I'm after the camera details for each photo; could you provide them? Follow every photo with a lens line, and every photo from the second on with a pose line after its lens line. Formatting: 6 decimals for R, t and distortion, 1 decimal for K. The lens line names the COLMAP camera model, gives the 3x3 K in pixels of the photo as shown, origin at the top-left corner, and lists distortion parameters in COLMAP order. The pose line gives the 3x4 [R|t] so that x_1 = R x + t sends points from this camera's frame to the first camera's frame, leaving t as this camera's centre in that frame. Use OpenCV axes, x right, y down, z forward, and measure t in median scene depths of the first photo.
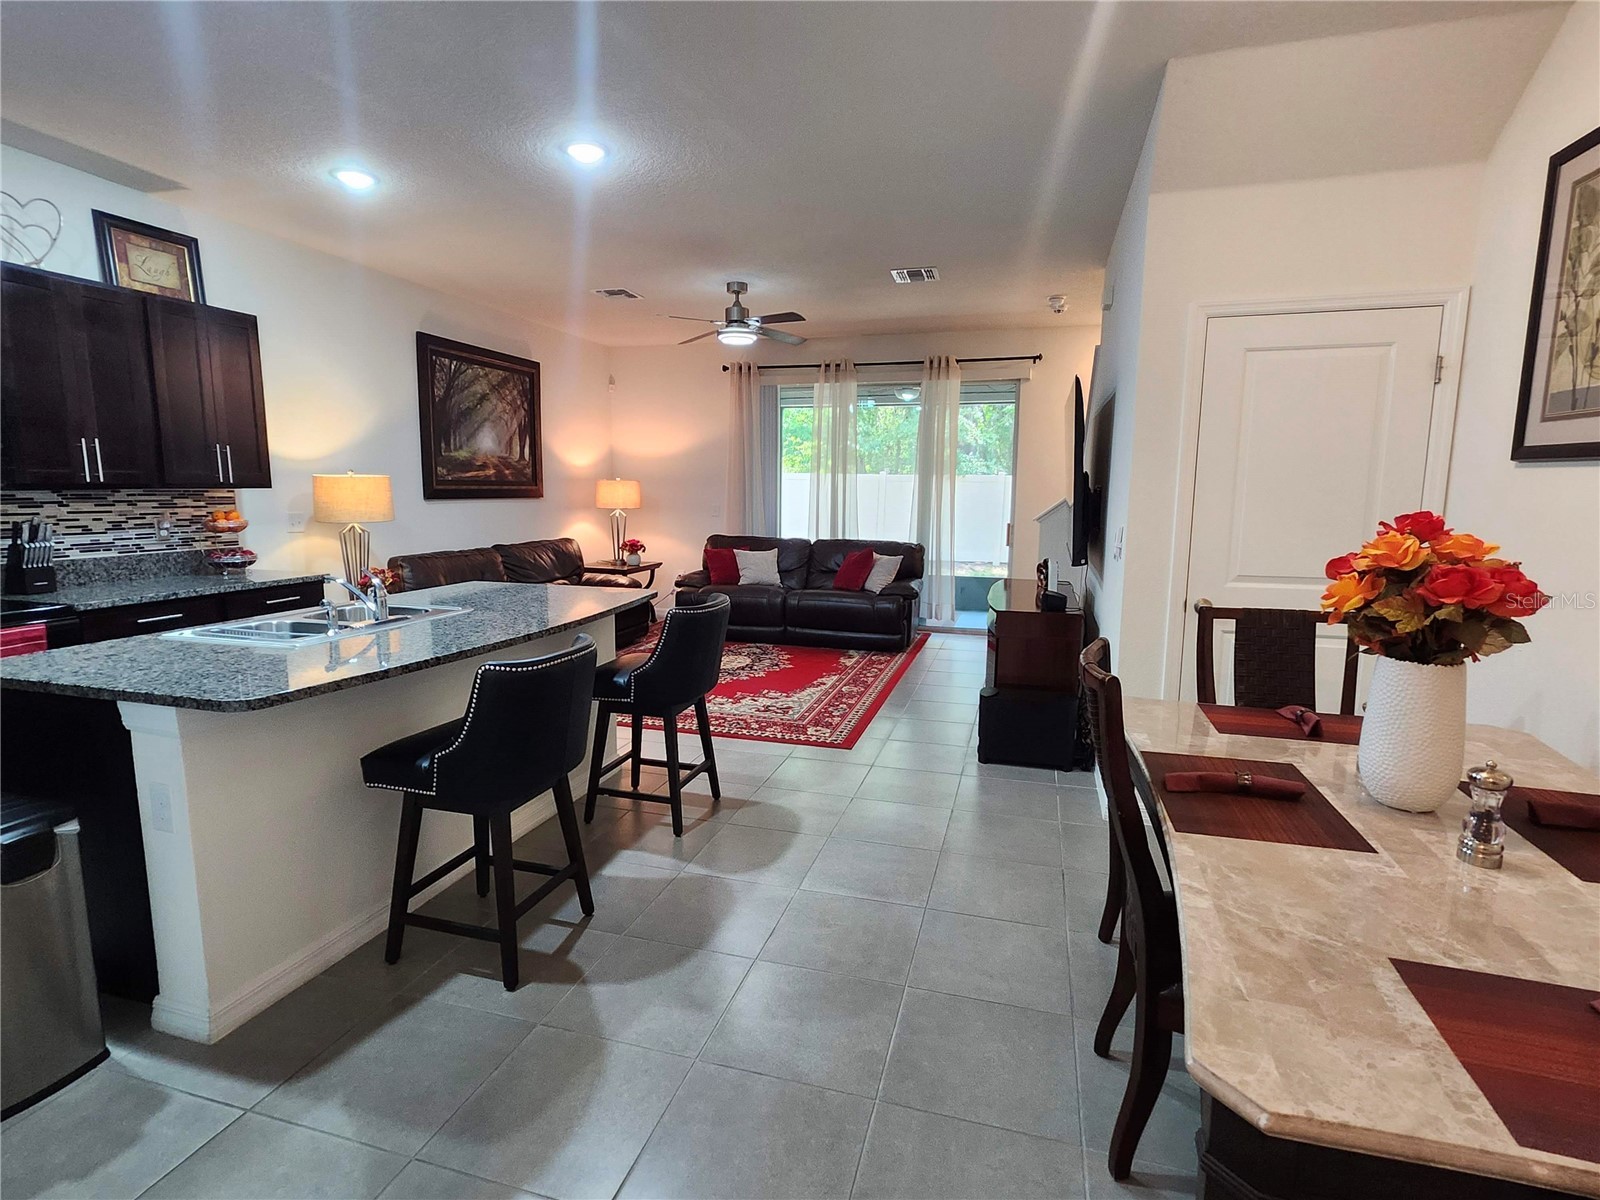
lens RADIAL K [[806.8, 0, 792.3], [0, 806.8, 602.2], [0, 0, 1]] dist [-0.000184, 0.000011]
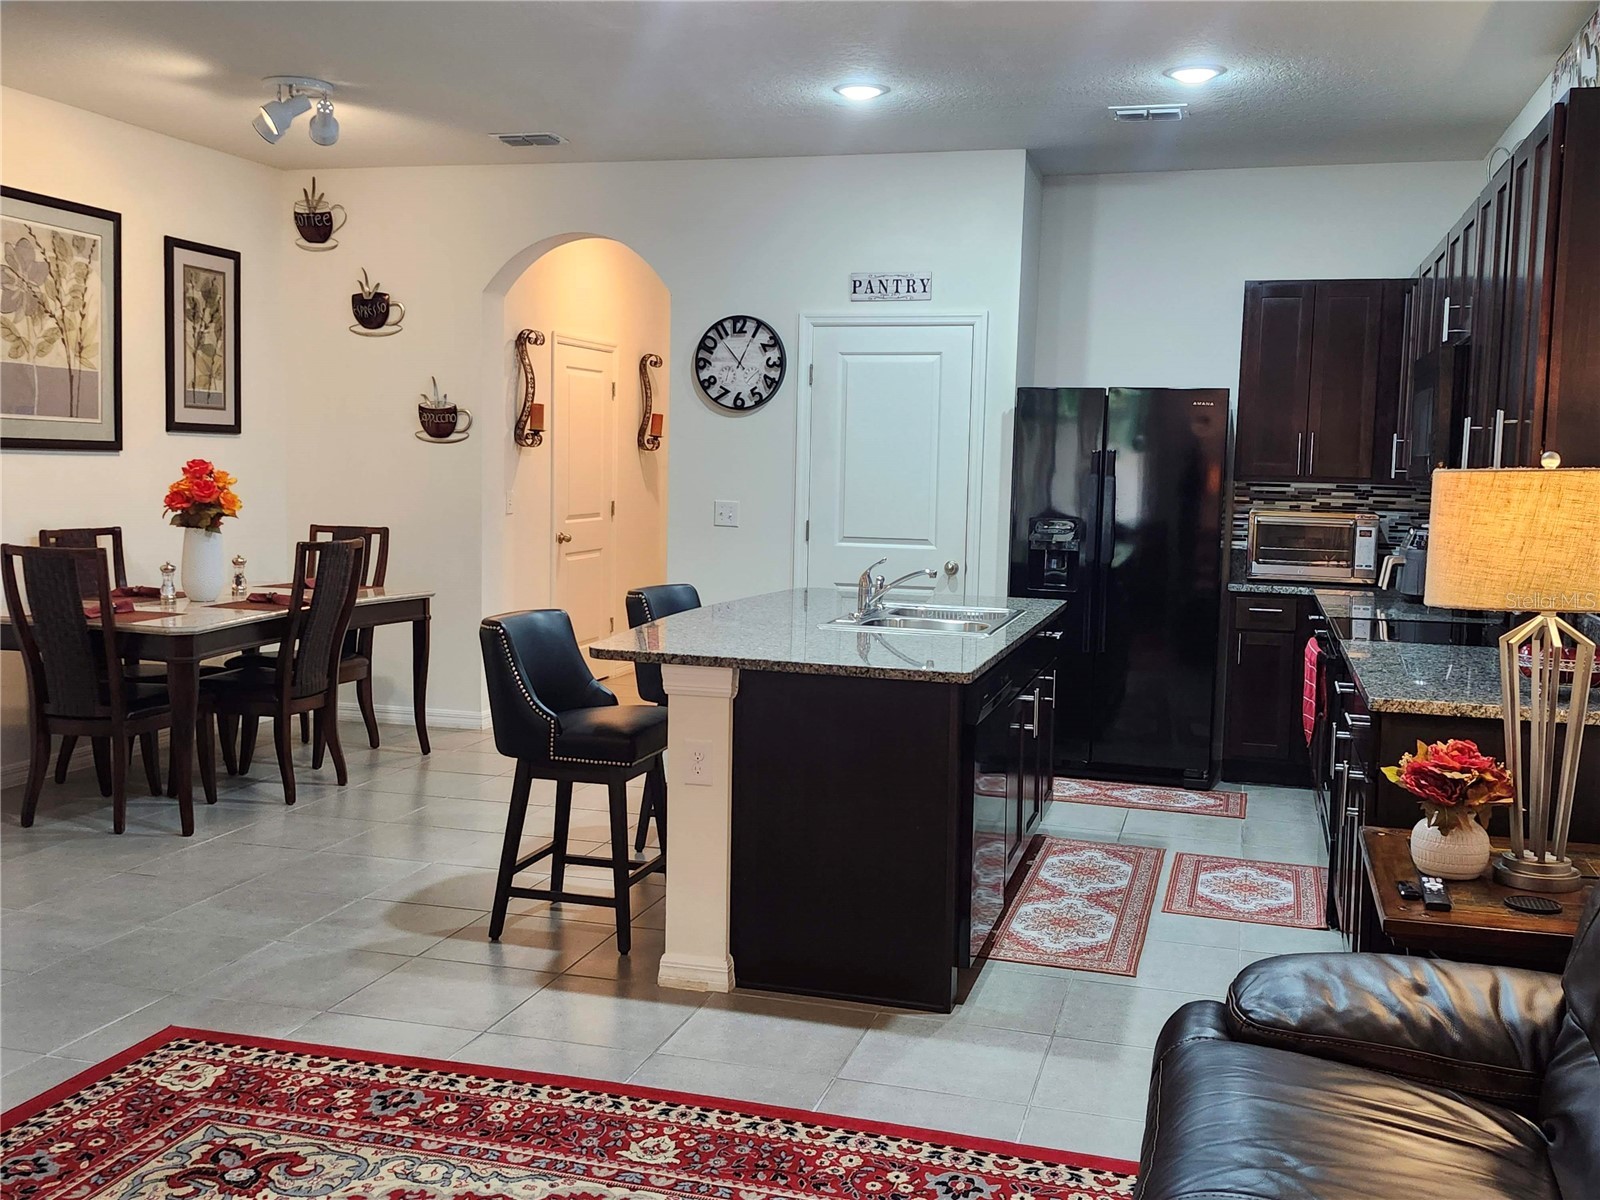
lens RADIAL K [[1536.7, 0, 791.3], [0, 1536.7, 586.5], [0, 0, 1]] dist [0.151994, -0.244820]
pose [[-0.999500, -0.030705, -0.007579, -0.224116], [-0.031623, 0.973670, 0.225759, -0.230370], [0.000447, 0.225886, -0.974154, 1.535638]]
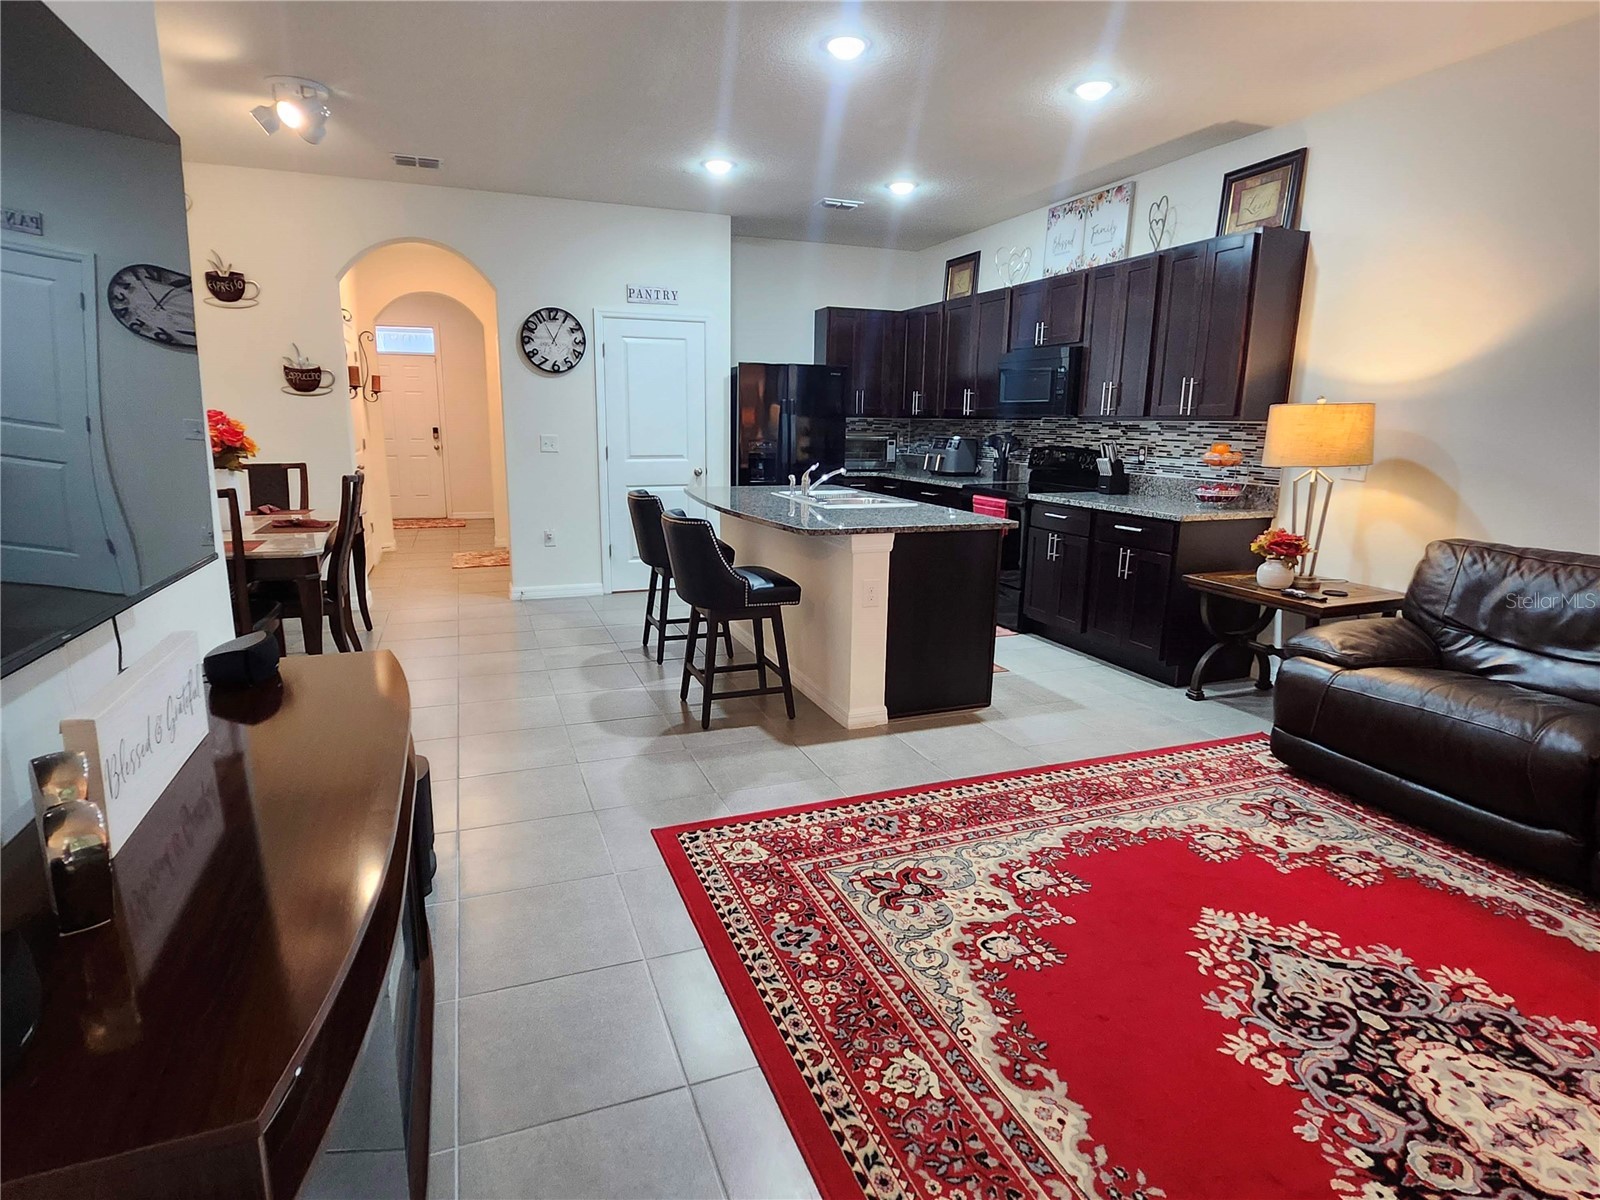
lens RADIAL K [[854.1, 0, 787.2], [0, 854.1, 599.4], [0, 0, 1]] dist [0.005561, 0.000050]
pose [[-0.796448, 0.109403, -0.594728, 0.307255], [-0.103805, 0.944163, 0.312698, -0.172526], [0.595730, 0.310783, -0.740621, 1.269774]]
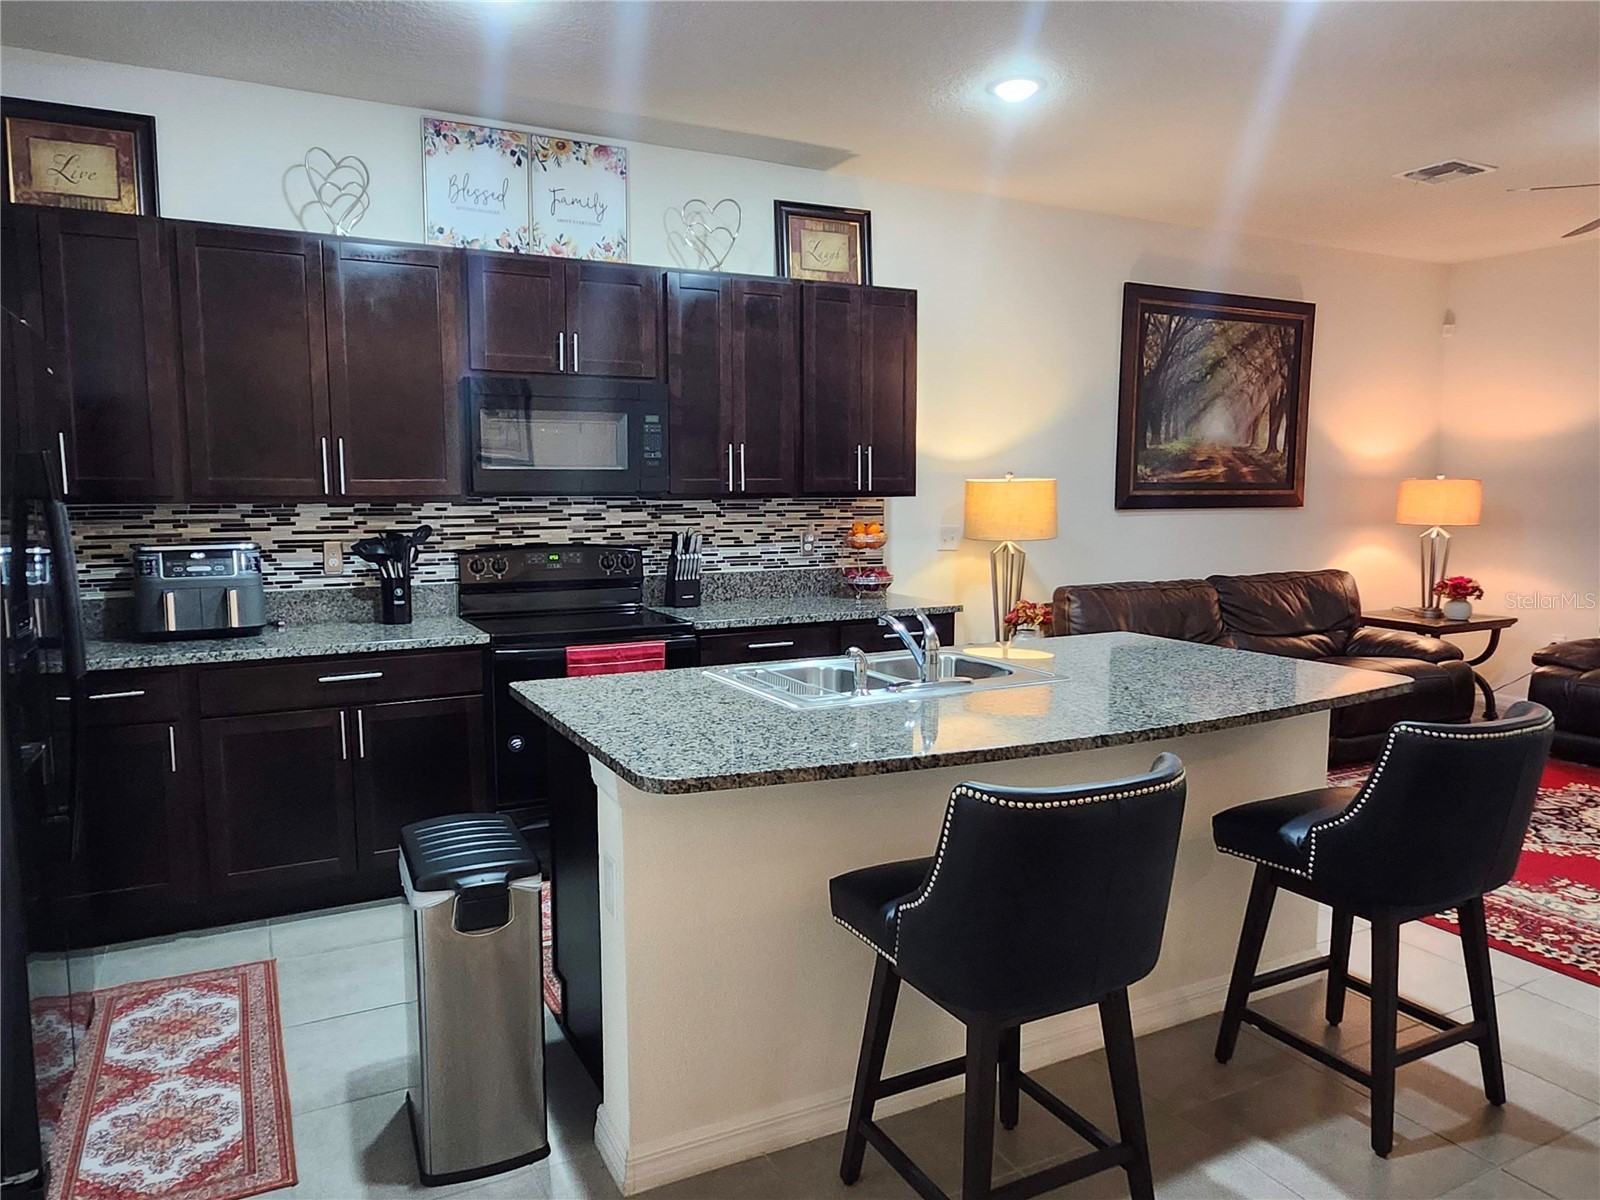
lens RADIAL K [[1069.6, 0, 775.9], [0, 1069.6, 597.0], [0, 0, 1]] dist [0.004465, -0.003473]
pose [[0.689599, 0.064570, -0.721307, 0.042243], [-0.094787, 0.995496, -0.001506, -0.021063], [0.717961, 0.069409, 0.692614, 0.130500]]
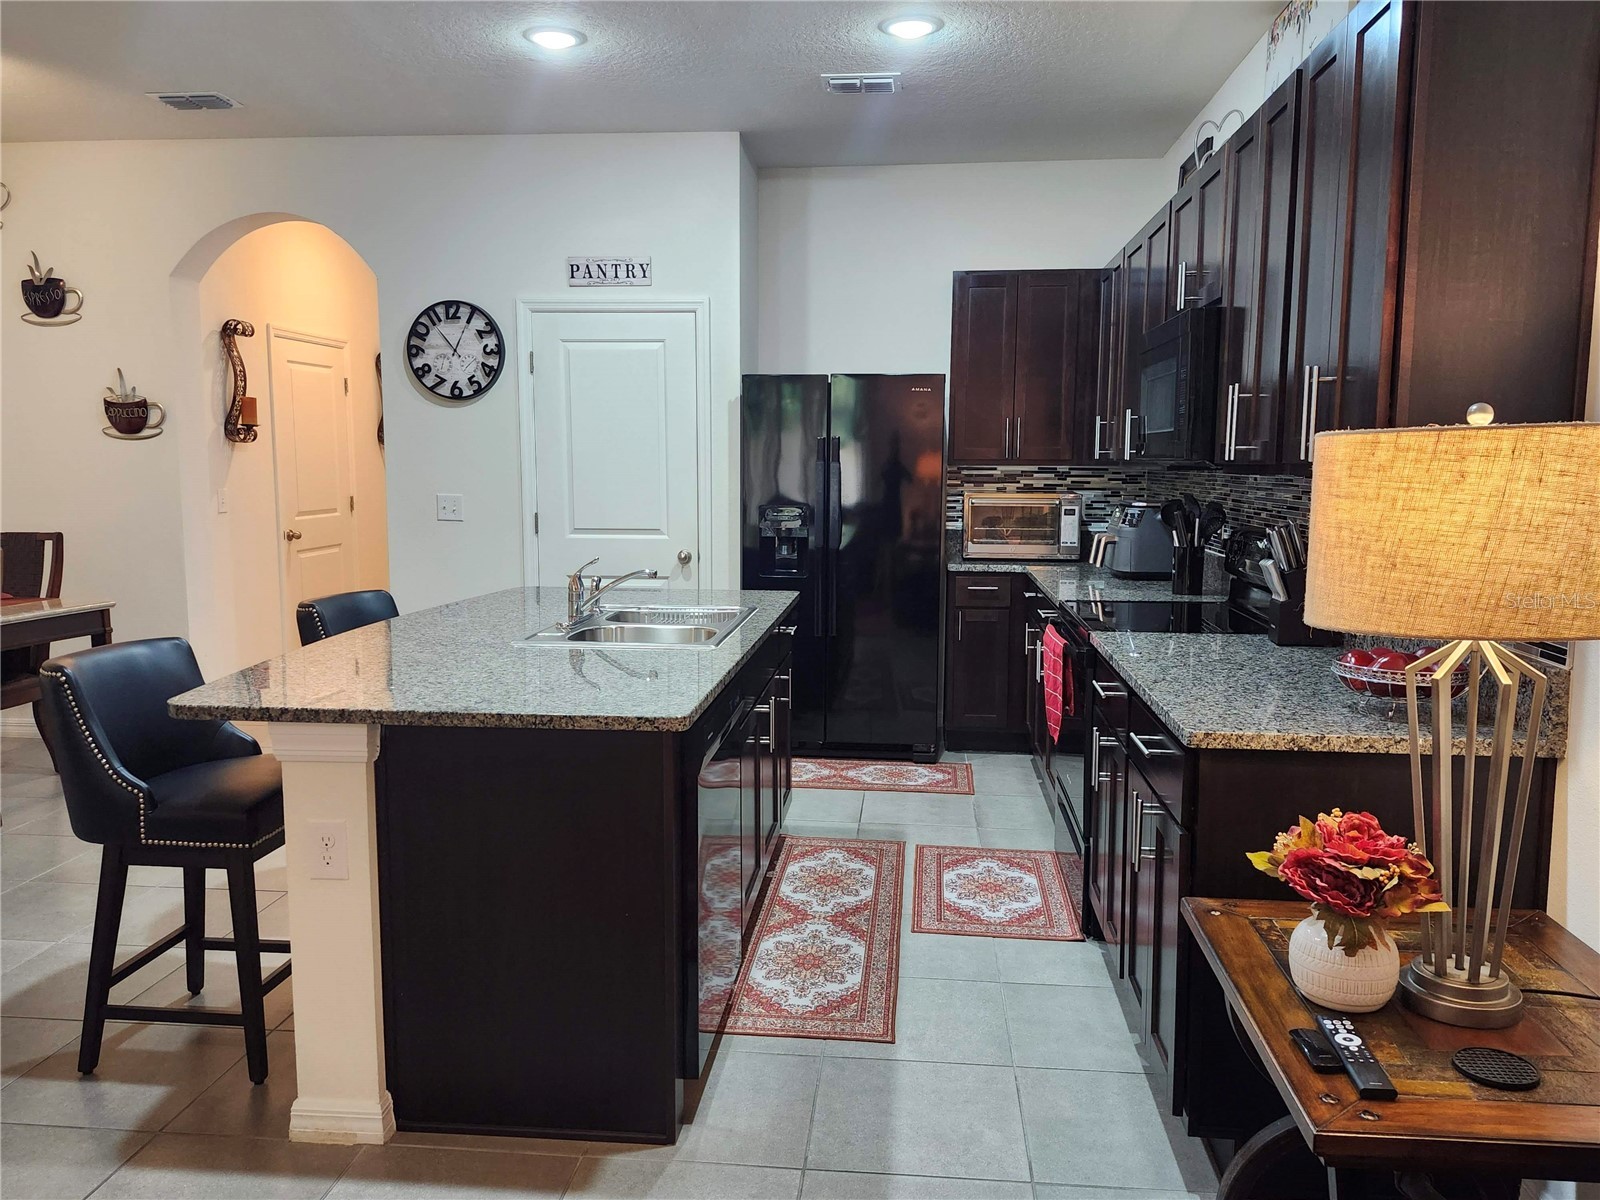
lens RADIAL K [[1192.8, 0, 800.0], [0, 1192.8, 600.0], [0, 0, 1]] dist [0.106253, -0.139120]
pose [[-0.981723, 0.010105, -0.190047, -0.276400], [-0.039474, 0.966062, 0.255277, -0.179301], [0.186177, 0.258113, -0.948006, 1.228621]]
